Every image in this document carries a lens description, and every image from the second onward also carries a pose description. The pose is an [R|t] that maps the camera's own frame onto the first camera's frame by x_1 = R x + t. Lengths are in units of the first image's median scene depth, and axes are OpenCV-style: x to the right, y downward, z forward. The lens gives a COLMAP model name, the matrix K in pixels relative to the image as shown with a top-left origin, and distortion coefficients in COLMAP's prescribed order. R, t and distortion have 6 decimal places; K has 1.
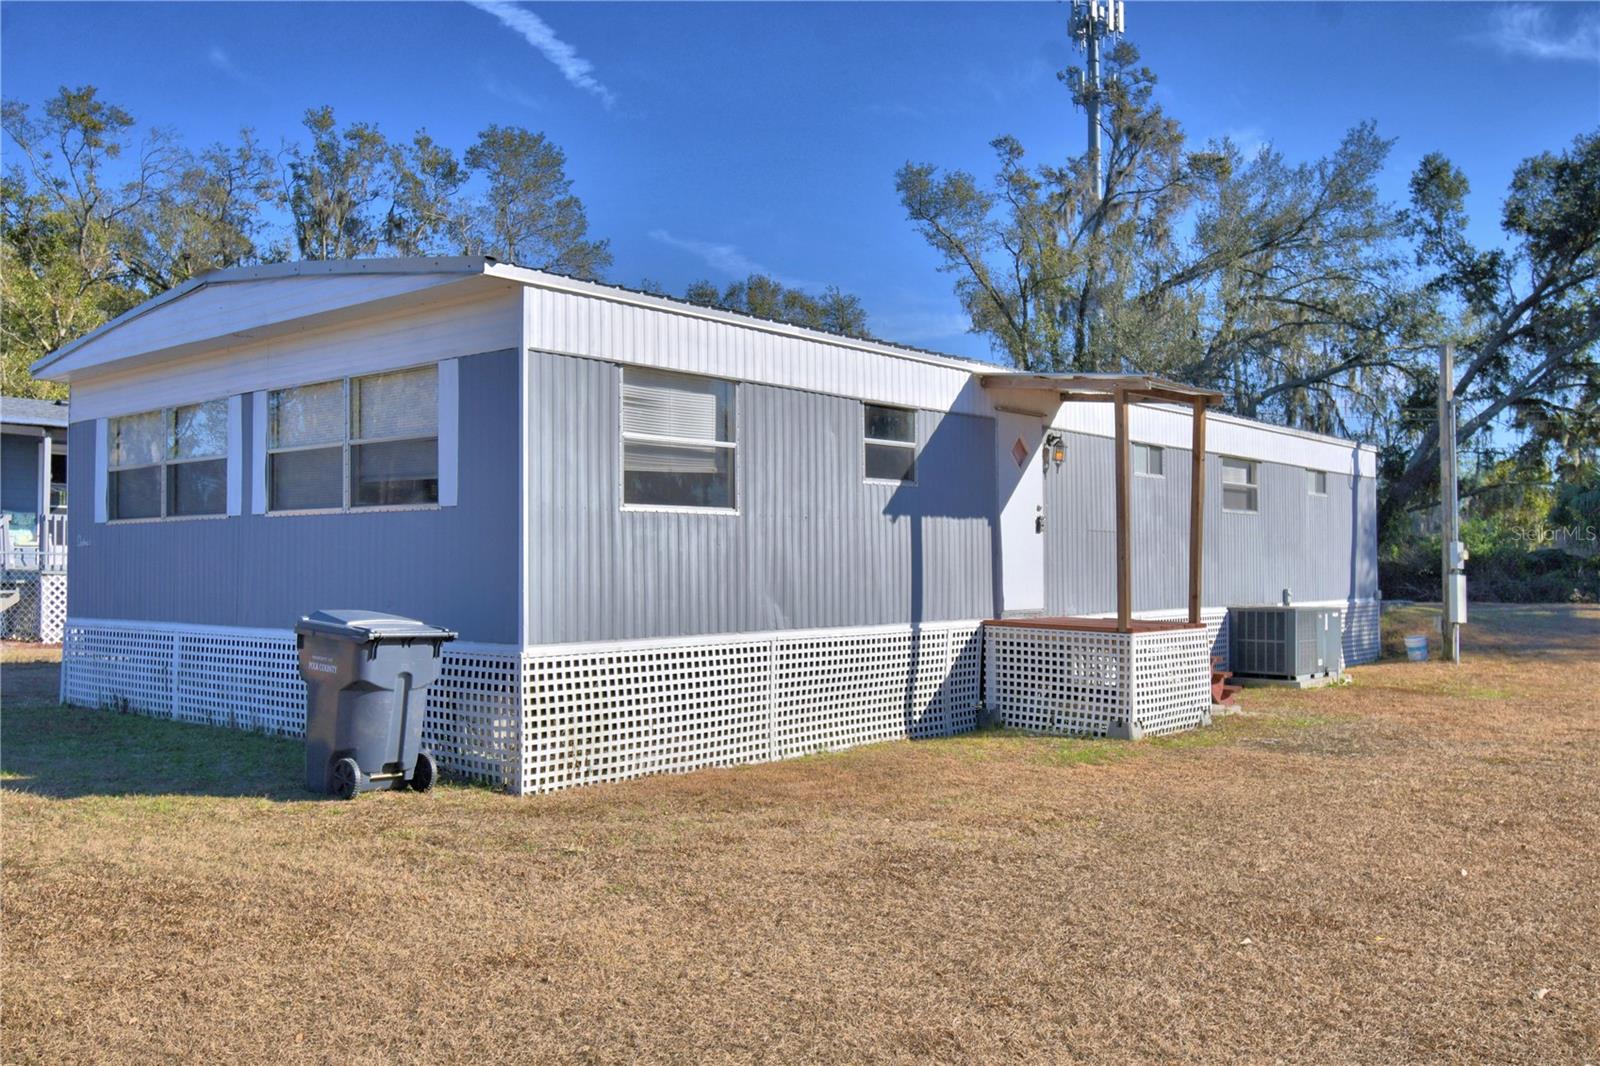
lens RADIAL K [[1349.7, 0, 791.3], [0, 1349.7, 539.0], [0, 0, 1]] dist [0.005037, -0.010793]
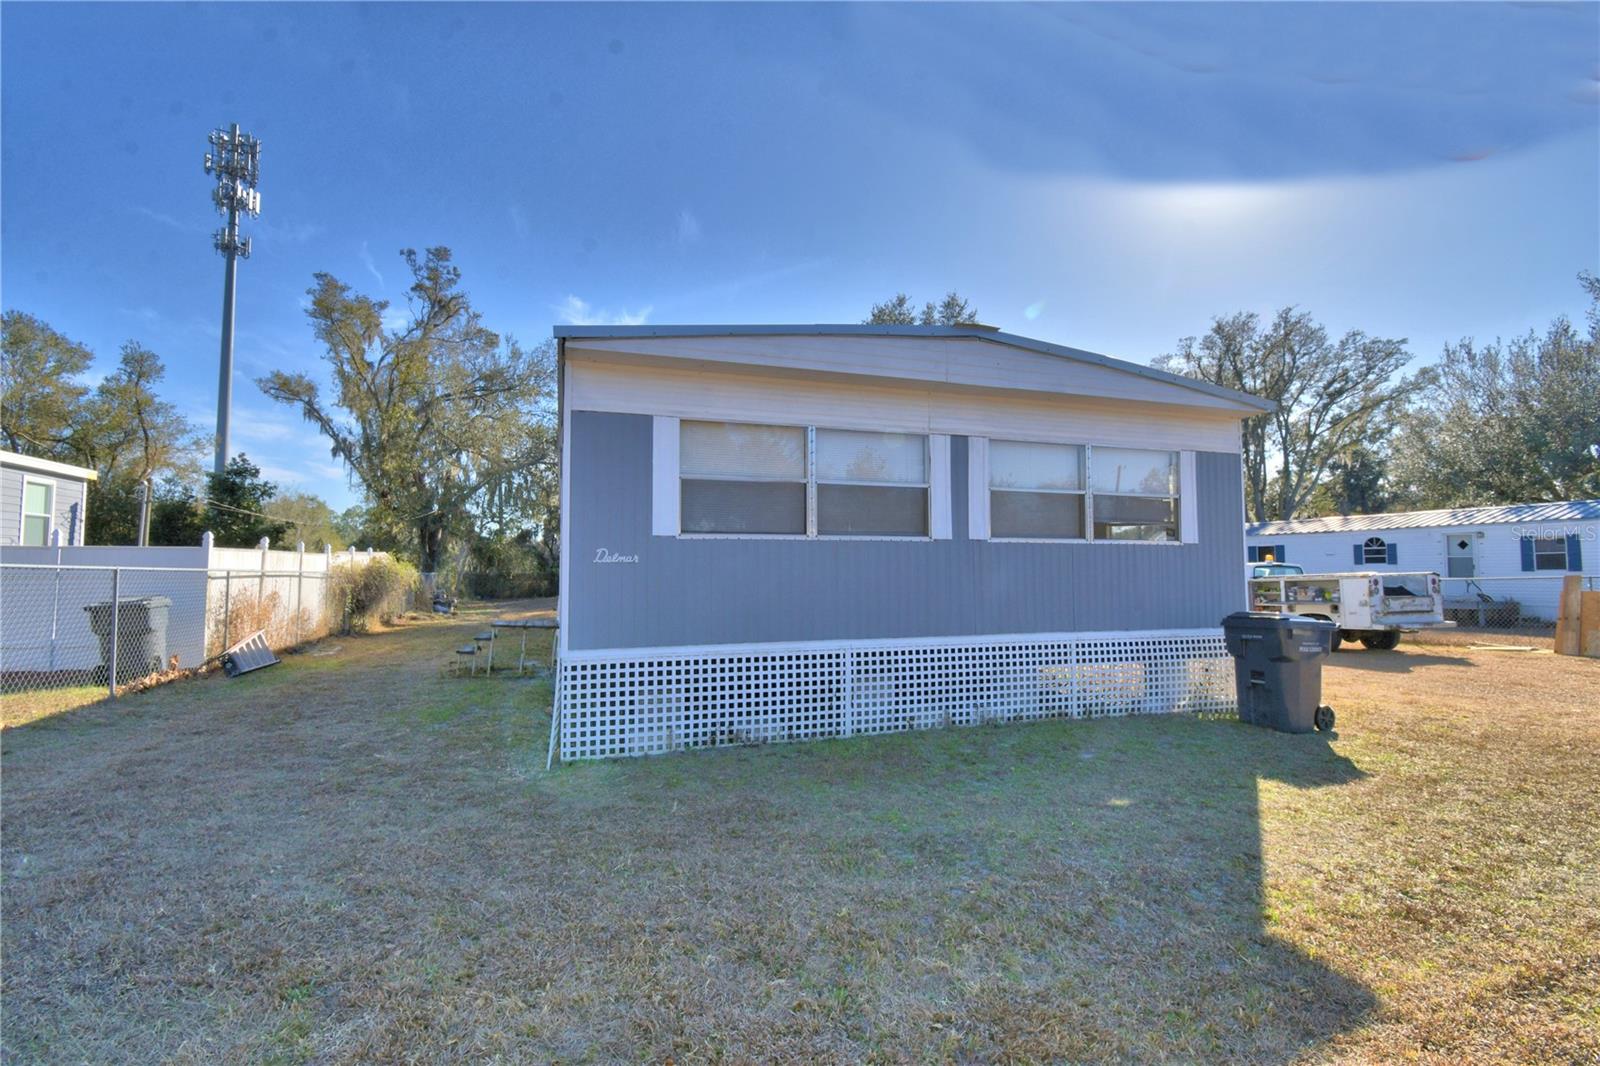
lens RADIAL K [[719.3, 0, 792.5], [0, 719.3, 525.9], [0, 0, 1]] dist [0.009514, -0.019702]
pose [[0.510411, 0.052864, 0.858304, -0.654966], [-0.016683, 0.998530, -0.051580, 0.003143], [-0.859769, 0.012008, 0.510543, 0.523034]]
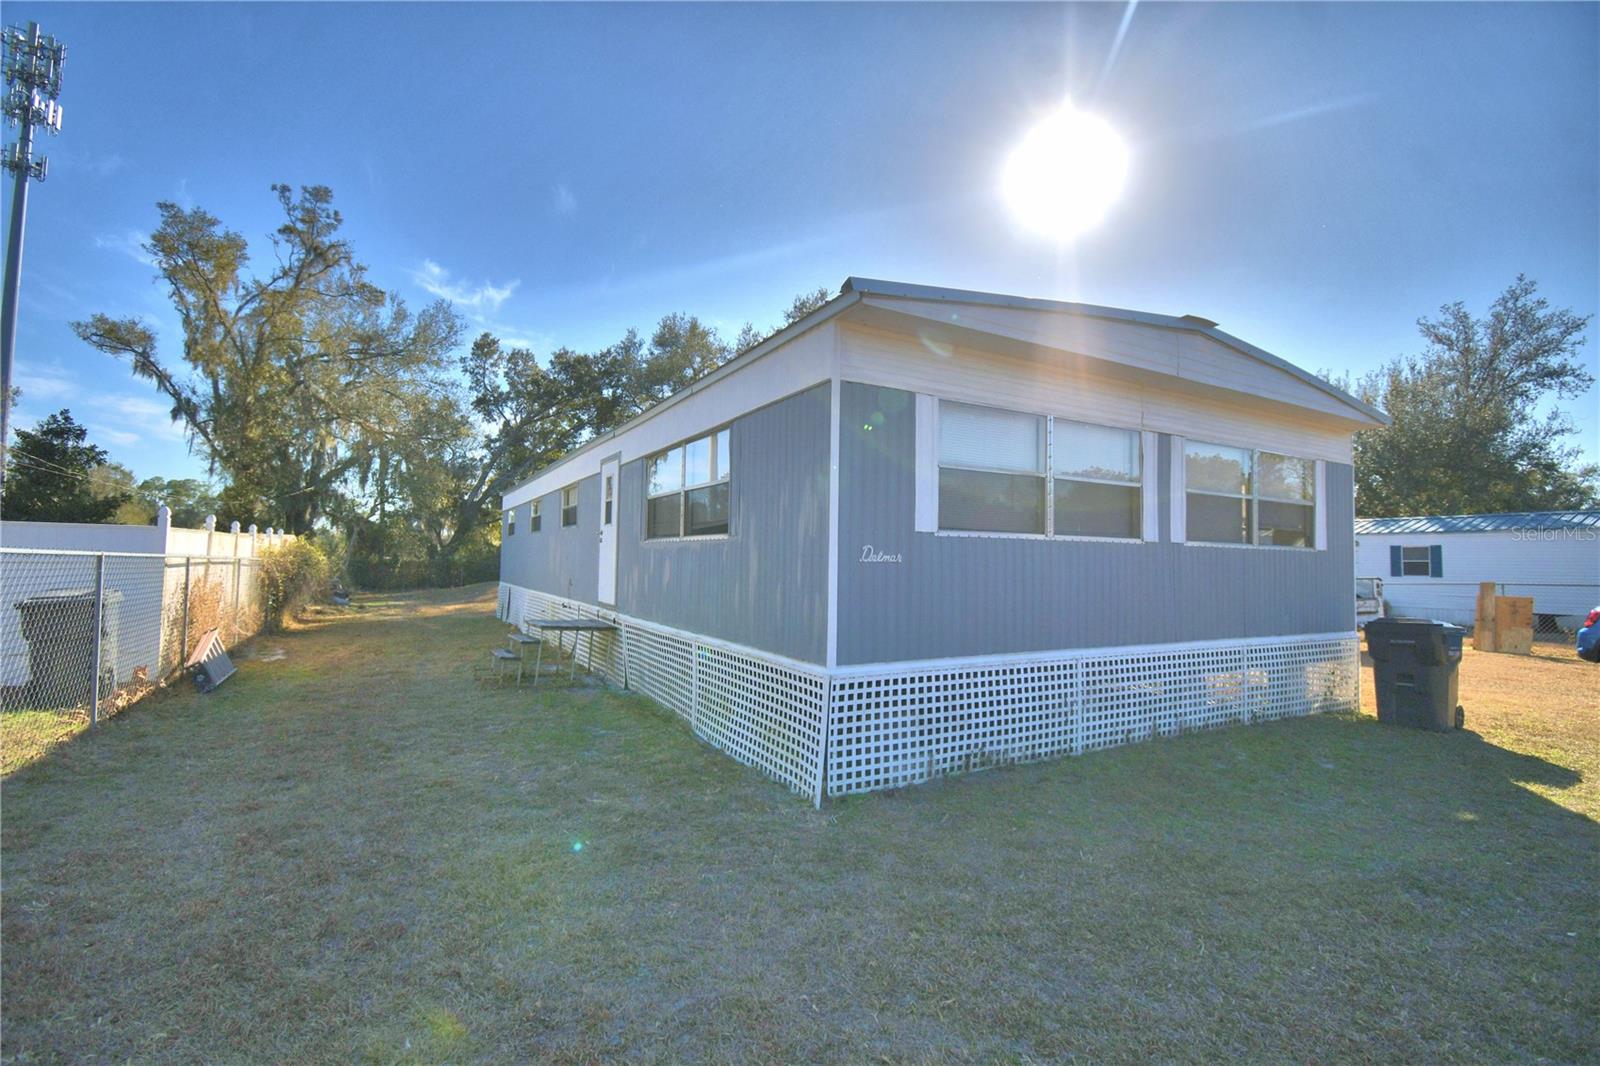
lens RADIAL K [[719.3, 0, 792.5], [0, 719.3, 525.9], [0, 0, 1]] dist [0.009514, -0.019702]
pose [[0.335530, 0.054516, 0.940451, -0.690951], [-0.036076, 0.998335, -0.045000, 0.004080], [-0.941338, -0.018829, 0.336939, 0.705505]]
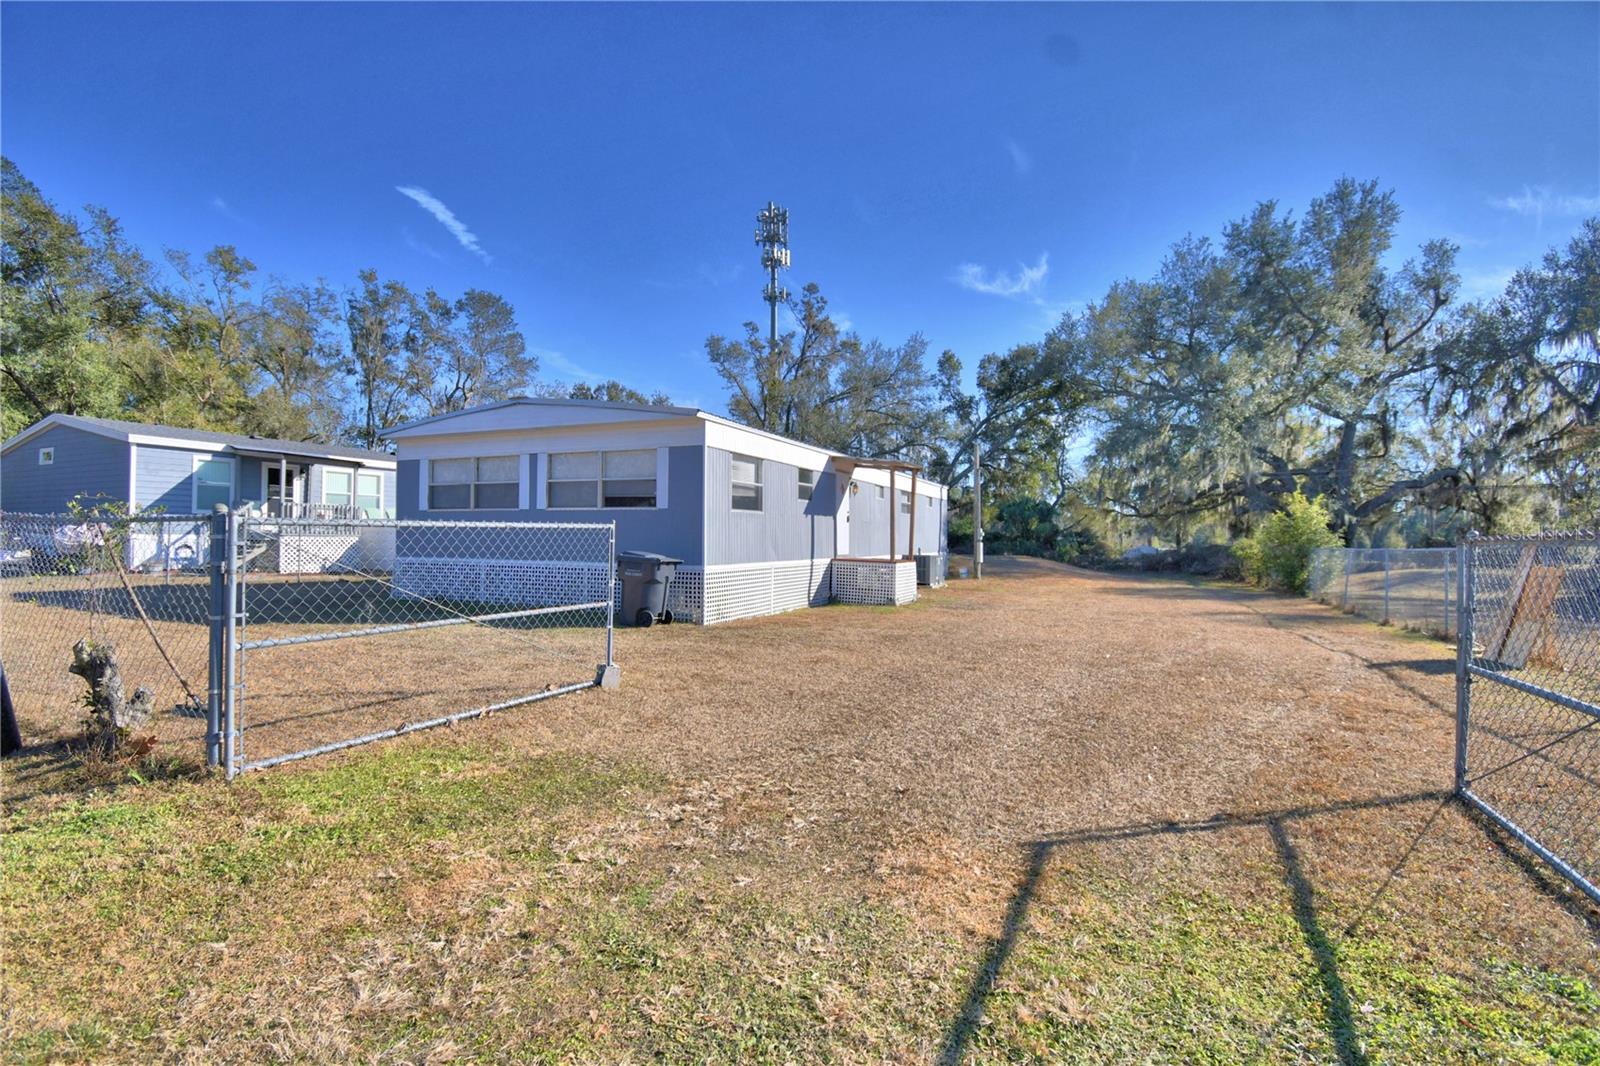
lens RADIAL K [[730.2, 0, 795.2], [0, 730.2, 529.4], [0, 0, 1]] dist [0.025195, -0.030904]
pose [[0.960501, 0.013699, 0.277939, -0.208854], [-0.016311, 0.999842, 0.007088, -0.000017], [-0.277798, -0.011342, 0.960573, -0.169081]]
